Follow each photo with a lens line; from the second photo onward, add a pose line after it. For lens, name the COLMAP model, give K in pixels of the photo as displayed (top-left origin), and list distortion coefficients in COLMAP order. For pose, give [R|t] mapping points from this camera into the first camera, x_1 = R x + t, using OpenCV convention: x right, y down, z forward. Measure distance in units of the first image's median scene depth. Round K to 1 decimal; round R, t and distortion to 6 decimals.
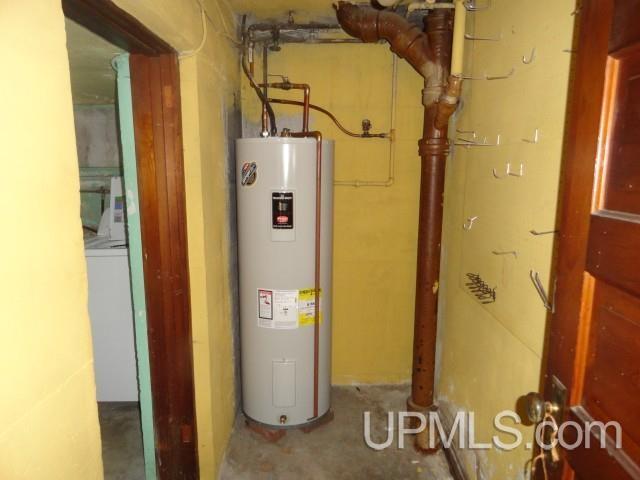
lens RADIAL K [[447.0, 0, 319.9], [0, 447.0, 241.2], [0, 0, 1]] dist [-0.008355, -0.001554]
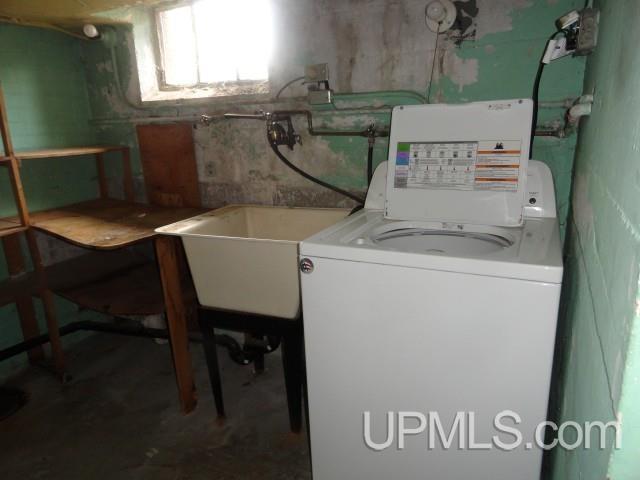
lens RADIAL K [[447.0, 0, 320.6], [0, 447.0, 240.1], [0, 0, 1]] dist [-0.008355, -0.001554]
pose [[0.906840, 0.084131, -0.412994, -0.287823], [-0.031440, 0.990648, 0.132770, -0.046722], [0.420301, -0.107416, 0.901004, 0.408642]]
